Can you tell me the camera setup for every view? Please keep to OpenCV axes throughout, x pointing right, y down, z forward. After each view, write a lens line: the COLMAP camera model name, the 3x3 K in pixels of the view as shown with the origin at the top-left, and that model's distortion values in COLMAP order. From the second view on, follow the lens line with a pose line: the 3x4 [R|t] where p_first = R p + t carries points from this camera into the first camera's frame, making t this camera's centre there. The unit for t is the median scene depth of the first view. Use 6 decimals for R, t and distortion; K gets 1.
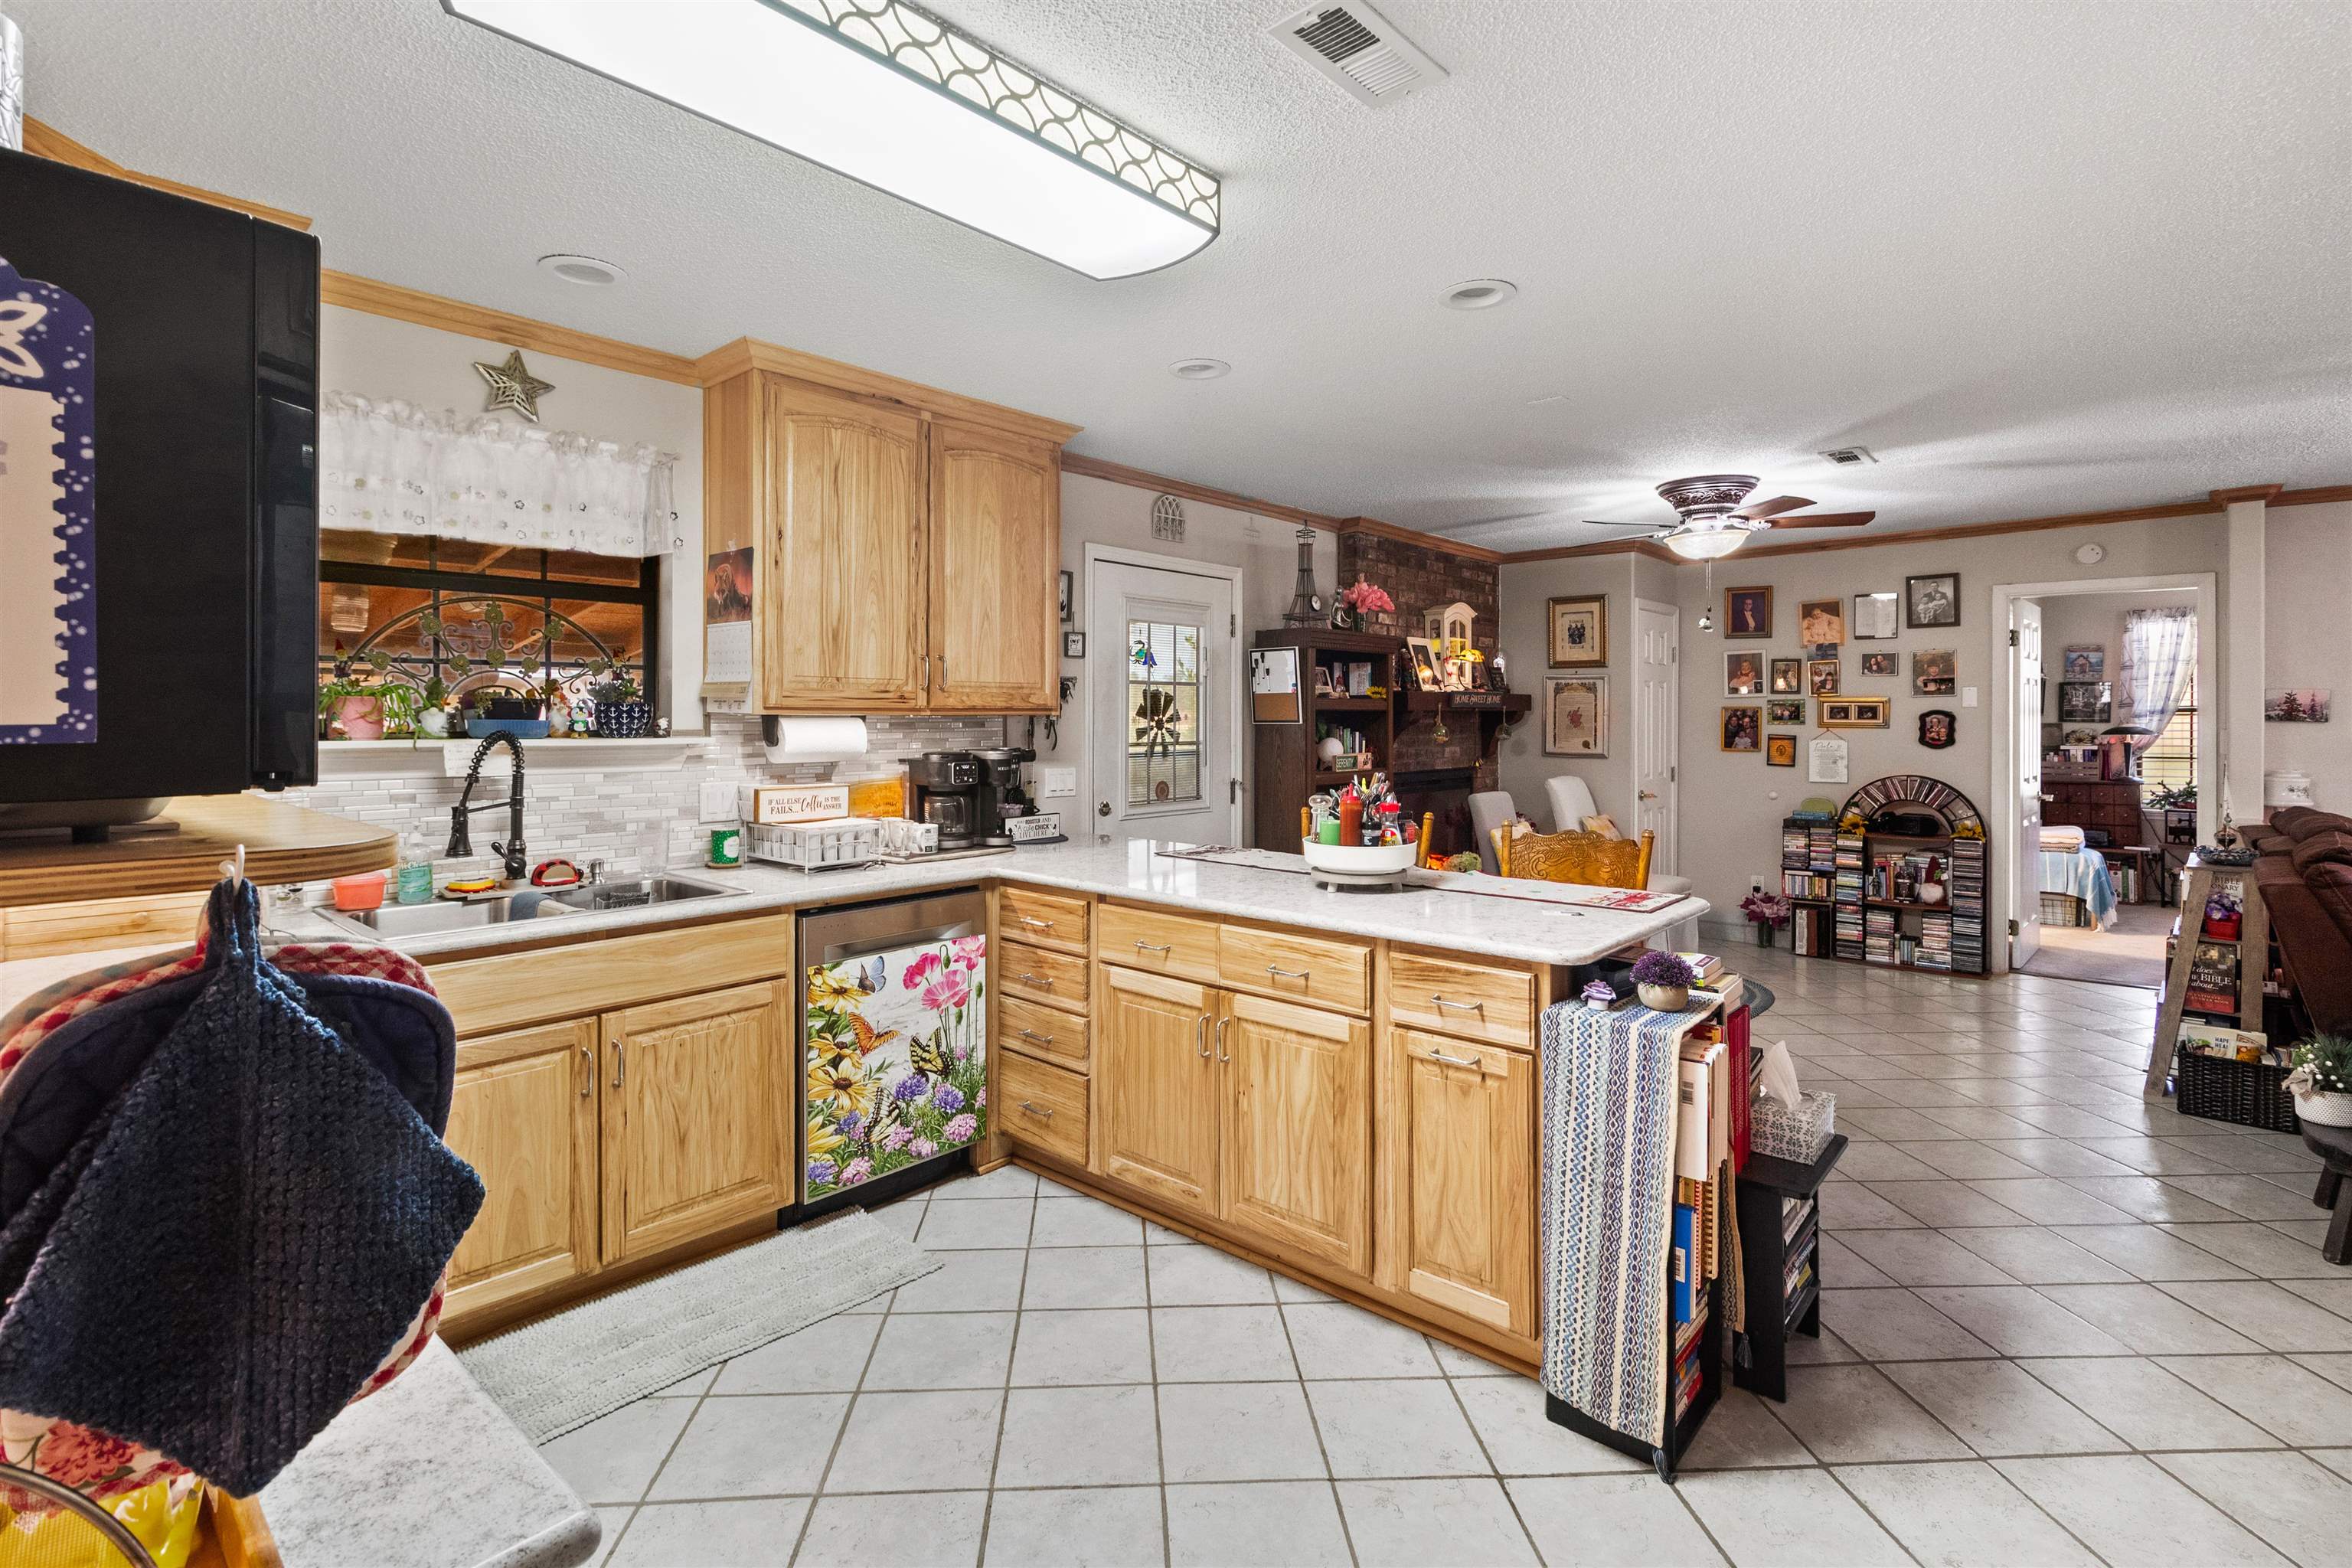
lens RADIAL K [[1099.9, 0, 1094.8], [0, 1099.9, 711.7], [0, 0, 1]] dist [-0.001359, 0.000324]
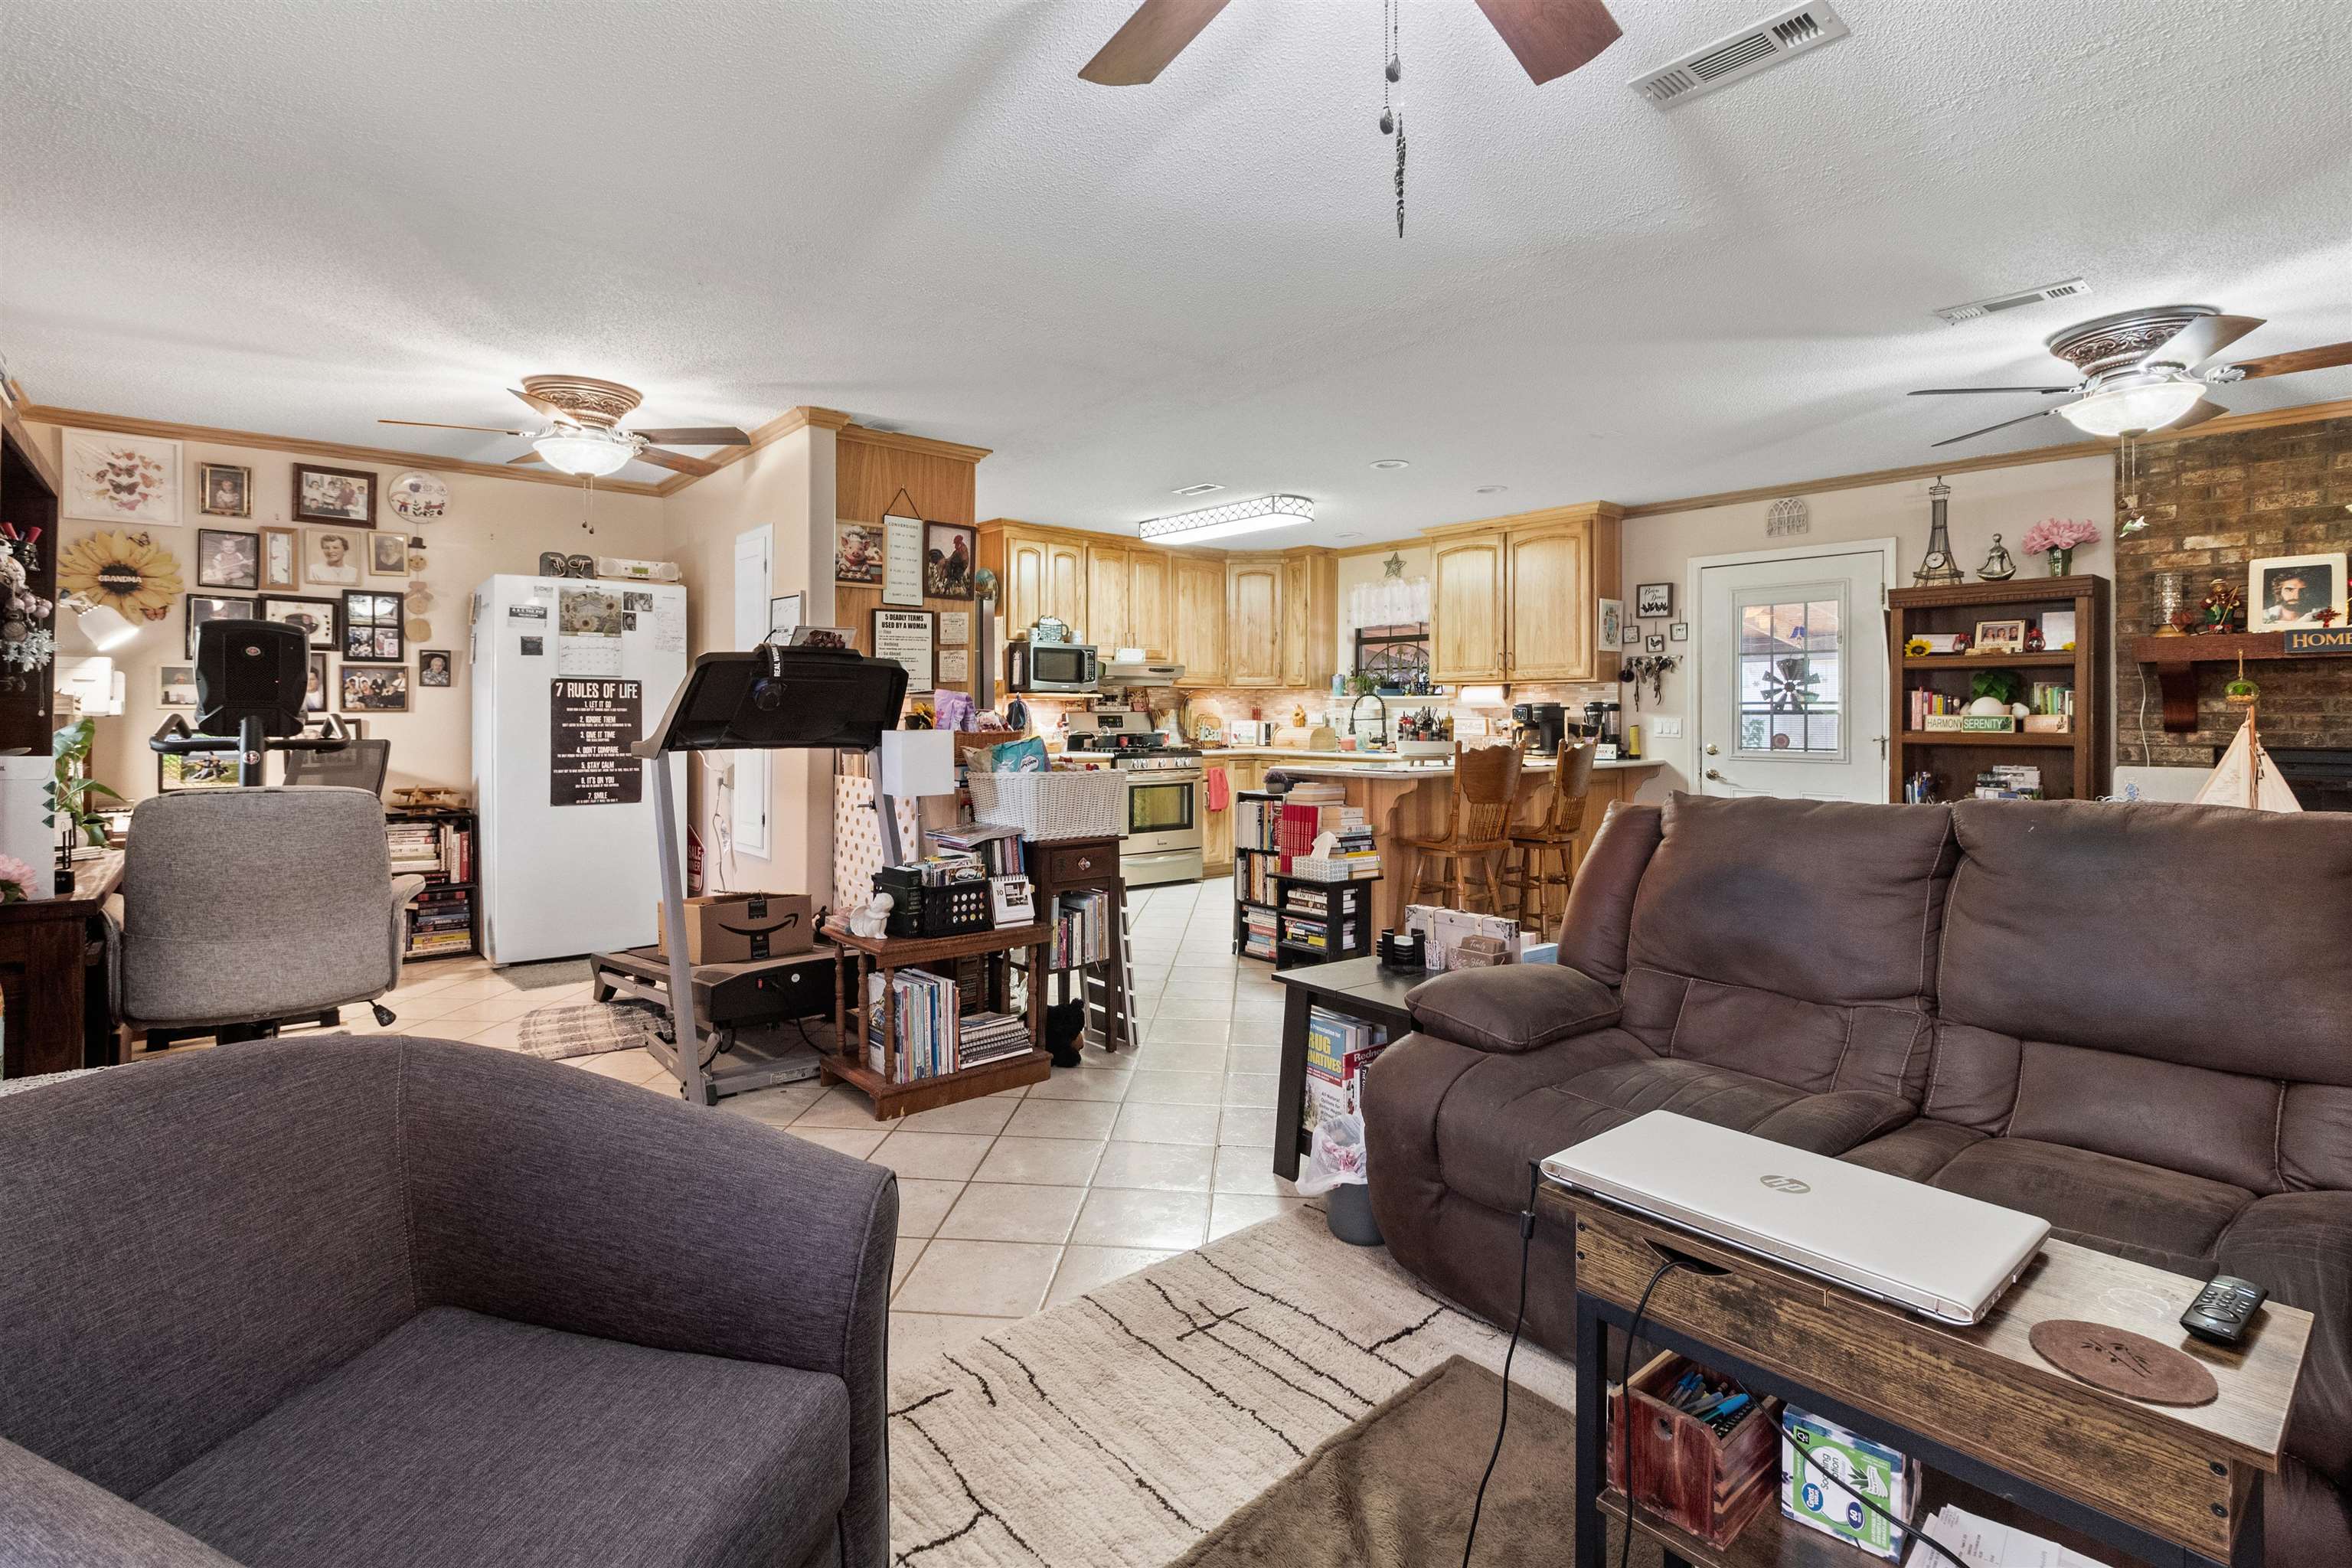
lens RADIAL K [[1099.9, 0, 1173.3], [0, 1099.9, 706.5], [0, 0, 1]] dist [-0.001359, 0.000324]
pose [[-0.114367, -0.009656, -0.993392, 1.932022], [-0.003511, 0.999950, -0.009316, 0.067216], [0.993432, 0.002422, -0.114395, 0.667960]]
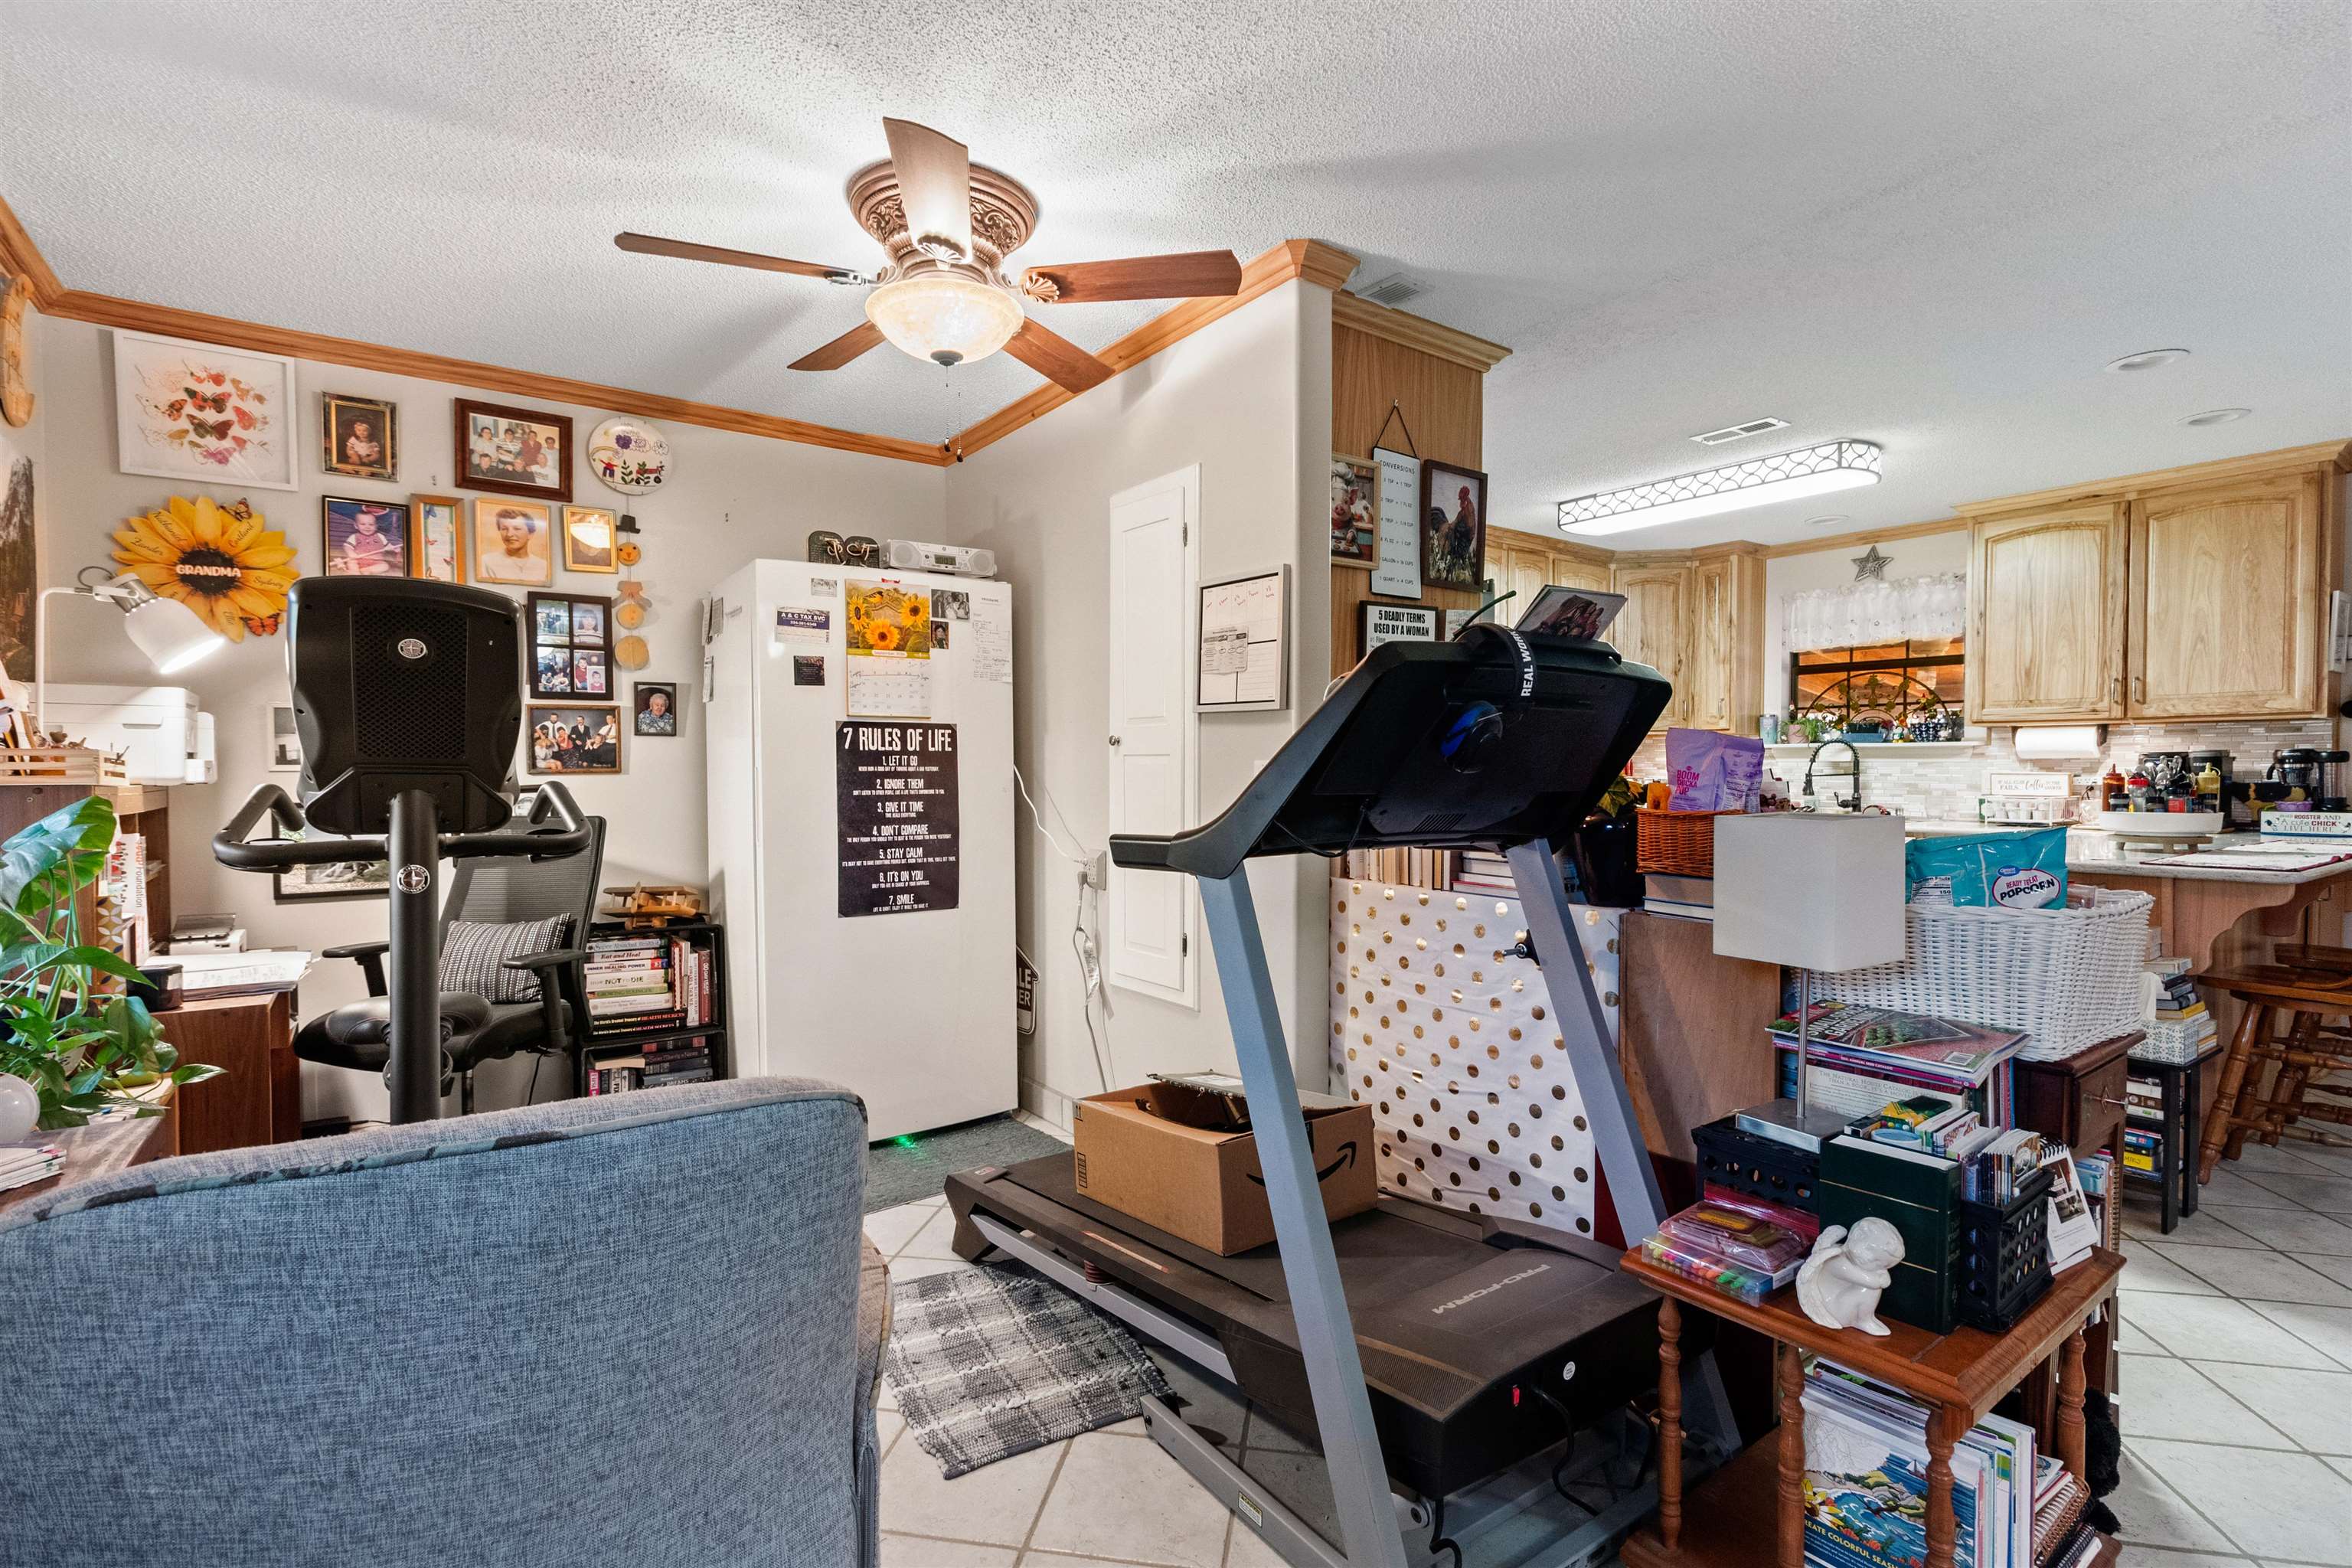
lens RADIAL K [[1099.9, 0, 1179.1], [0, 1099.9, 787.8], [0, 0, 1]] dist [-0.001359, 0.000324]
pose [[-0.193891, 0.016455, -0.980885, 1.439370], [0.001409, 0.999863, 0.016495, 0.061182], [0.981022, 0.001816, -0.193888, 0.141579]]
